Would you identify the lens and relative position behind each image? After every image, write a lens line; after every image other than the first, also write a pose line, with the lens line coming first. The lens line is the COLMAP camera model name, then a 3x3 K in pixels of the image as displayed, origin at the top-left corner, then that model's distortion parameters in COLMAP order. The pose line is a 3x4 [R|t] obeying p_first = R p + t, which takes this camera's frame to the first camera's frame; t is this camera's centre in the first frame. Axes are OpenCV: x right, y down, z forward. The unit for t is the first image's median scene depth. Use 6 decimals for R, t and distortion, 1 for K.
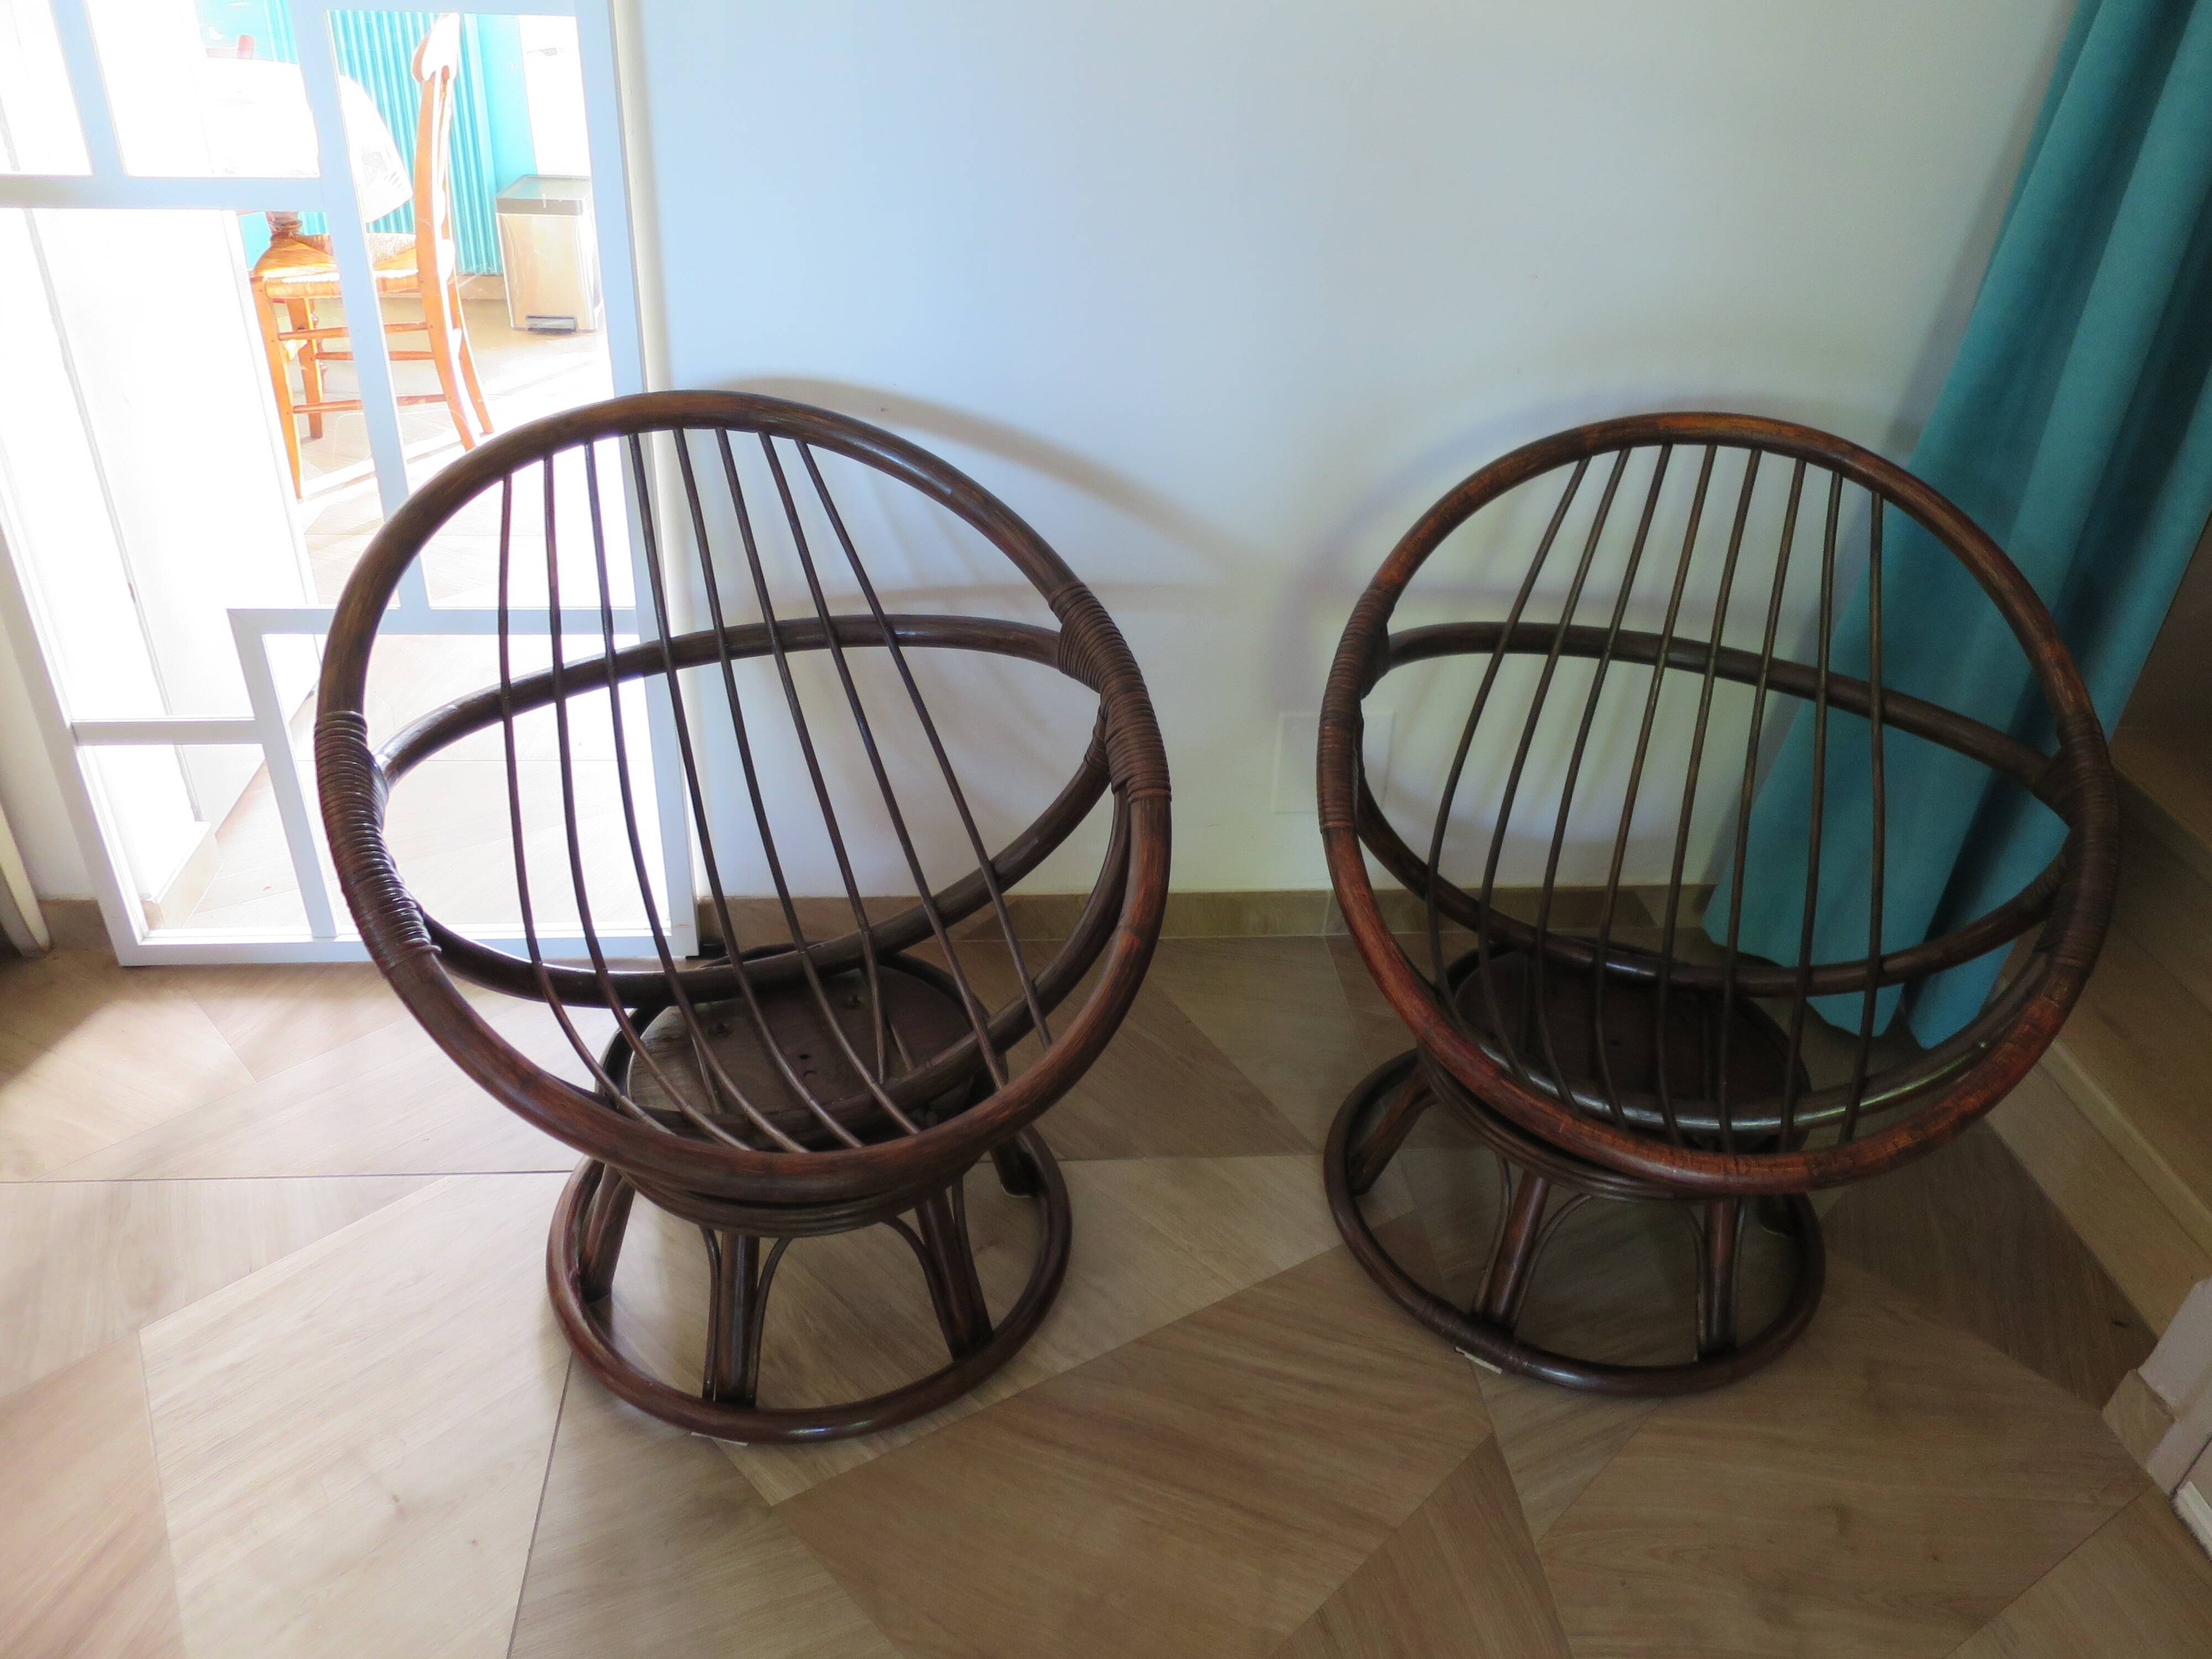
lens RADIAL K [[1590.9, 0, 1107.9], [0, 1590.9, 821.7], [0, 0, 1]] dist [-0.037479, 0.018226]
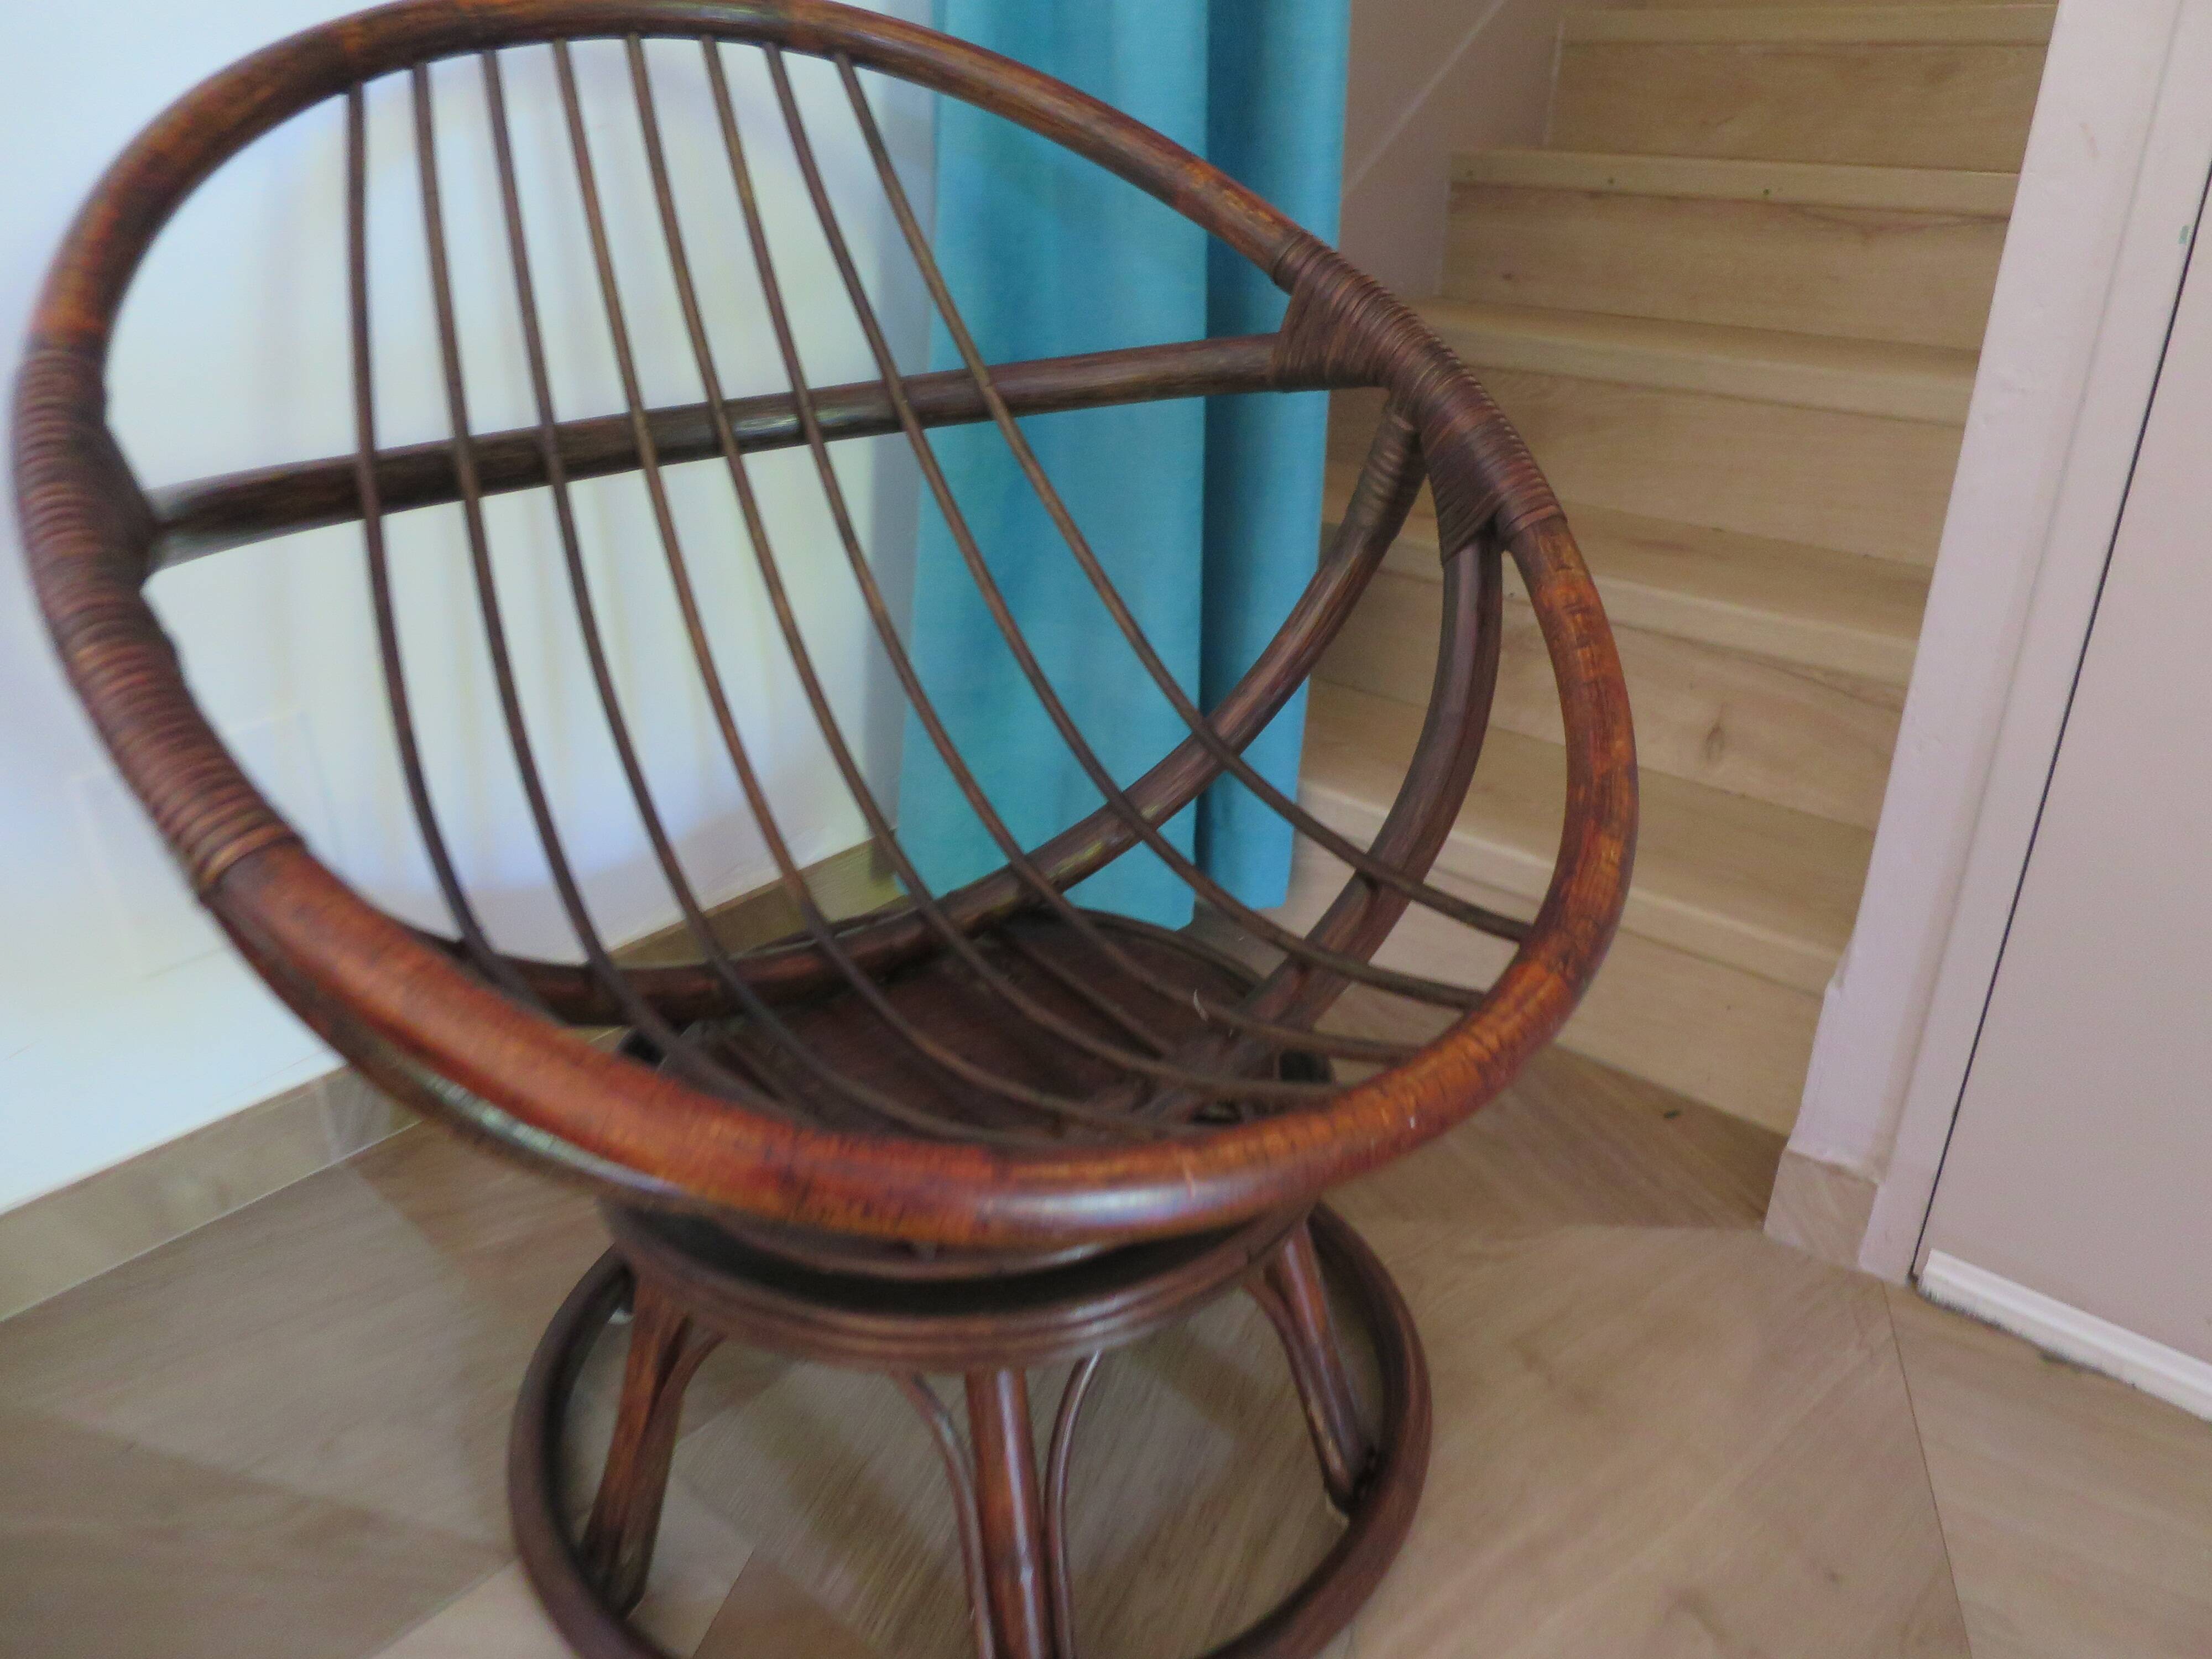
lens RADIAL K [[1590.9, 0, 1120.9], [0, 1590.9, 827.5], [0, 0, 1]] dist [-0.037479, 0.018226]
pose [[0.732748, -0.339997, 0.589477, 0.078023], [0.401700, 0.915324, 0.028606, 0.082398], [-0.549288, 0.215832, 0.807279, 0.573361]]
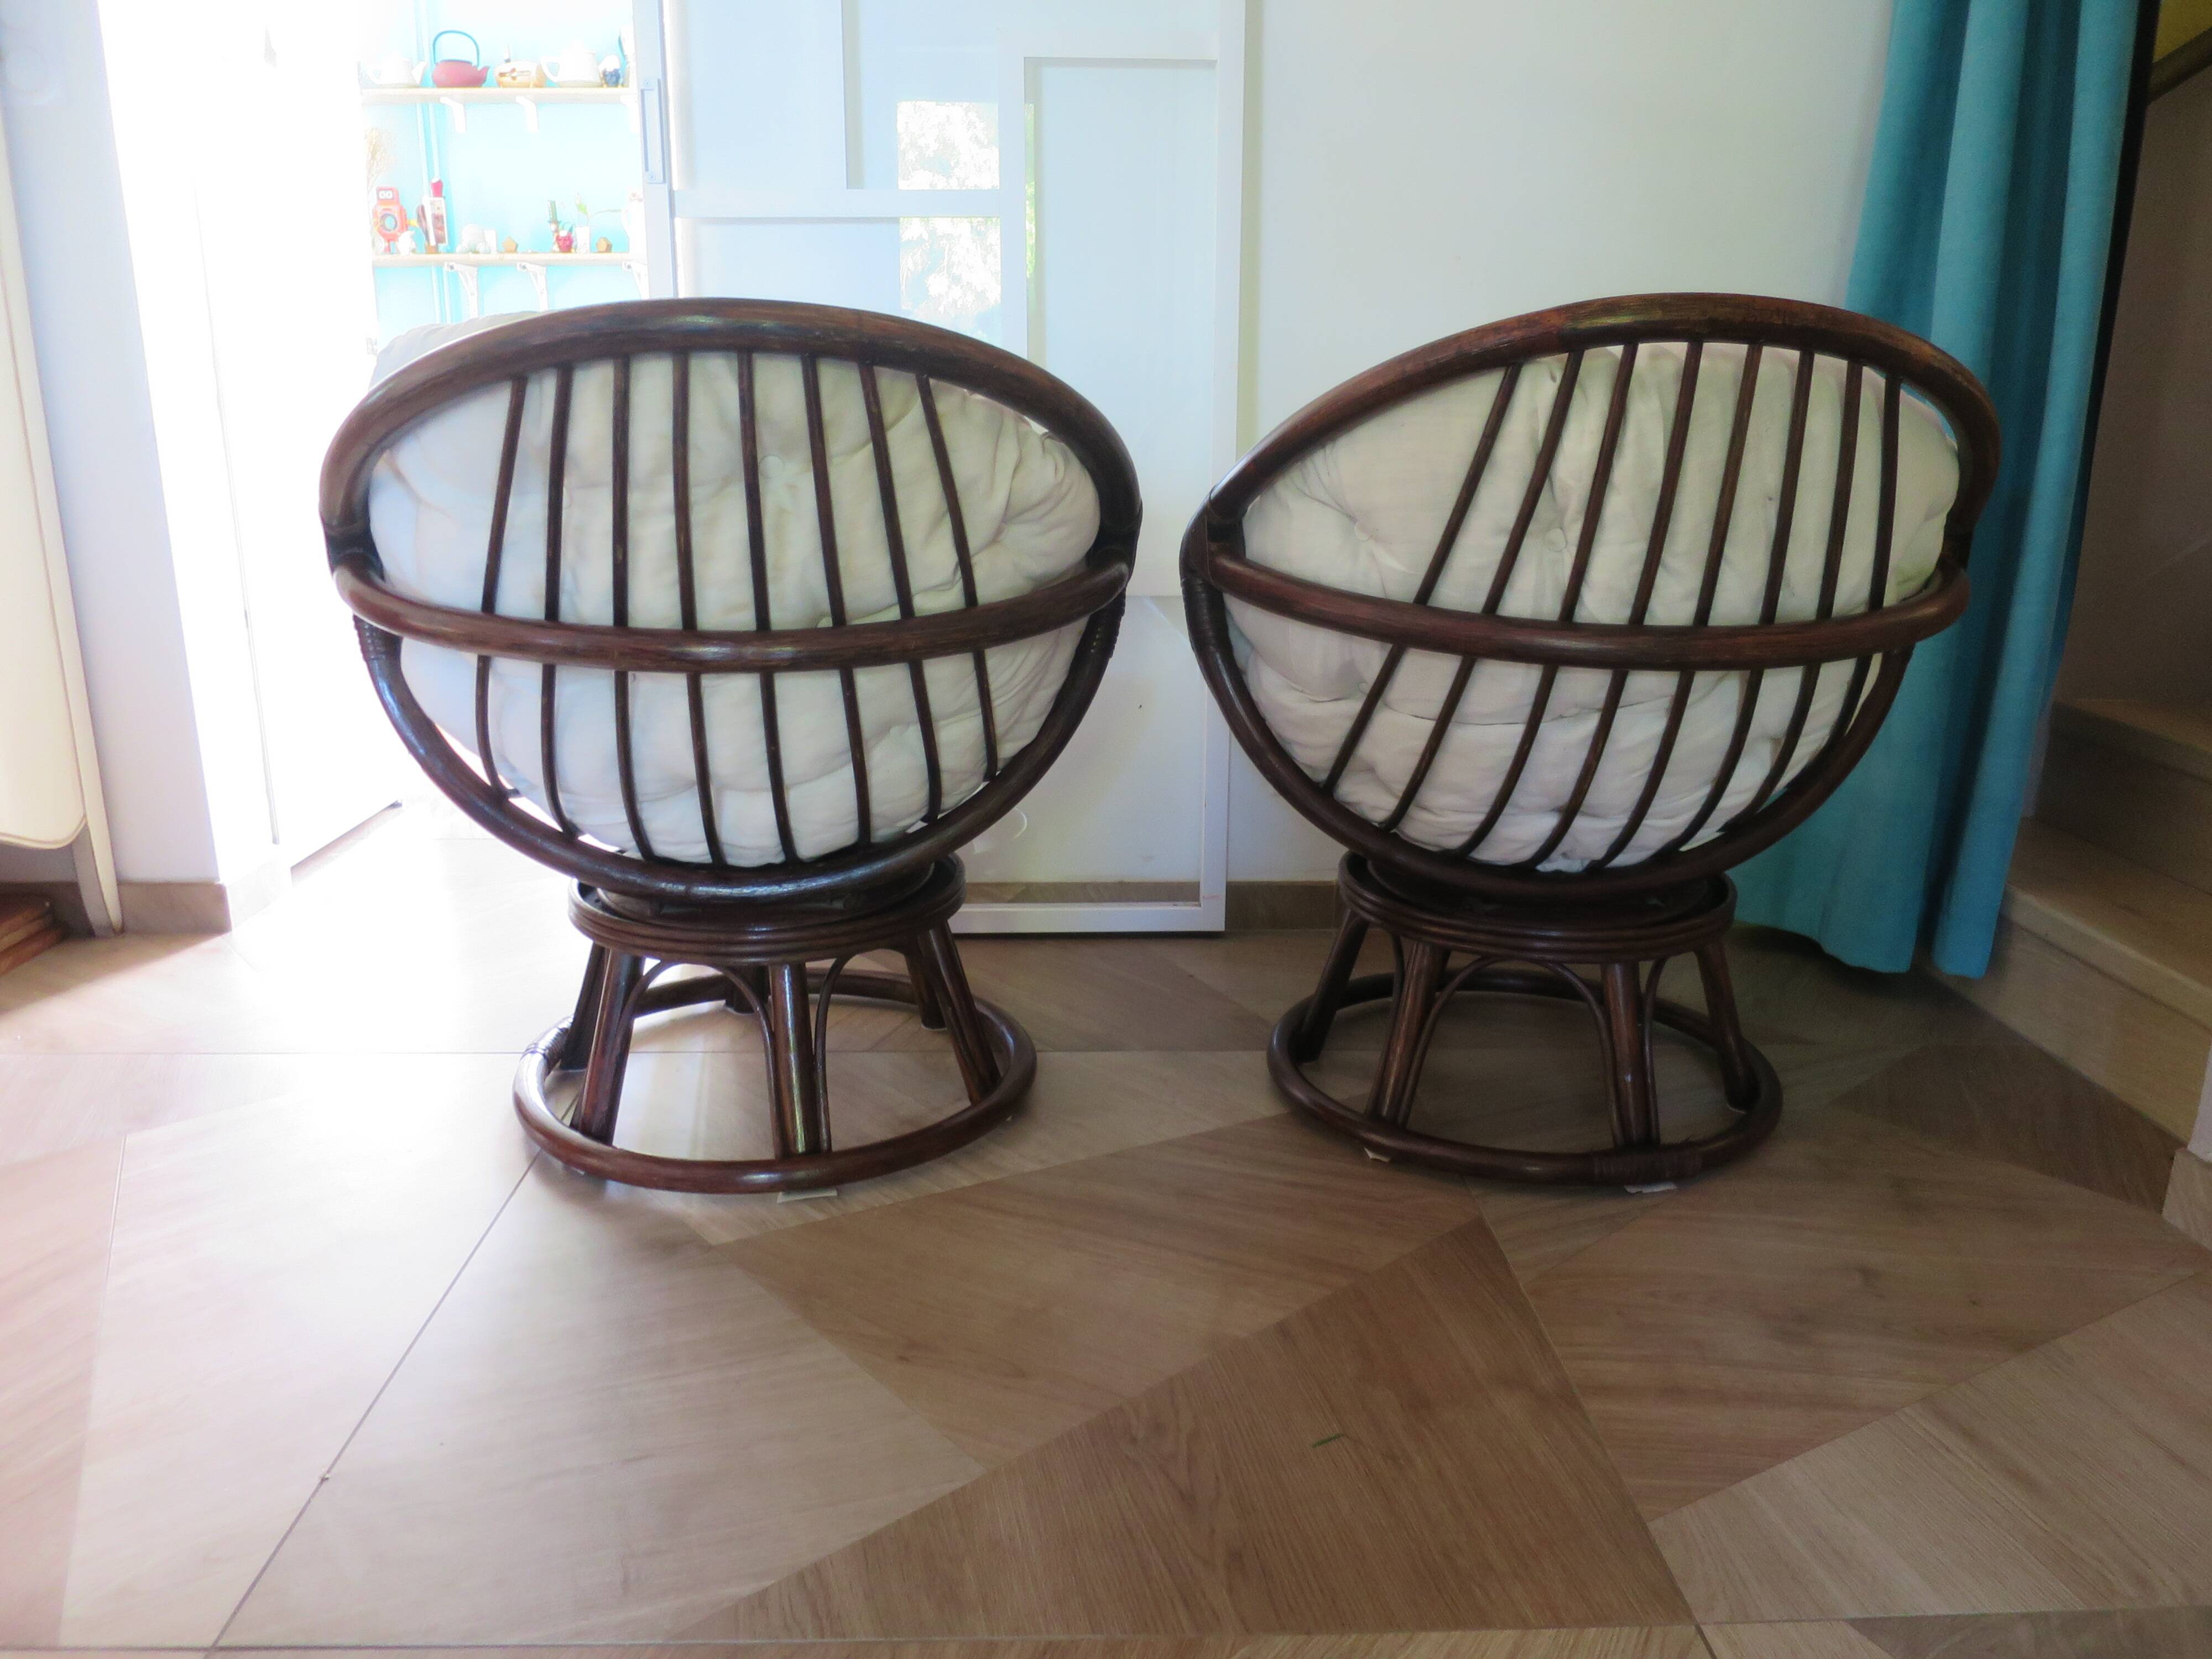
lens RADIAL K [[1590.9, 0, 1117.4], [0, 1590.9, 821.5], [0, 0, 1]] dist [-0.037479, 0.018226]
pose [[0.997331, -0.031963, -0.065652, 0.097327], [0.010548, 0.952740, -0.303603, 0.444972], [0.072253, 0.302100, 0.950534, 0.018675]]
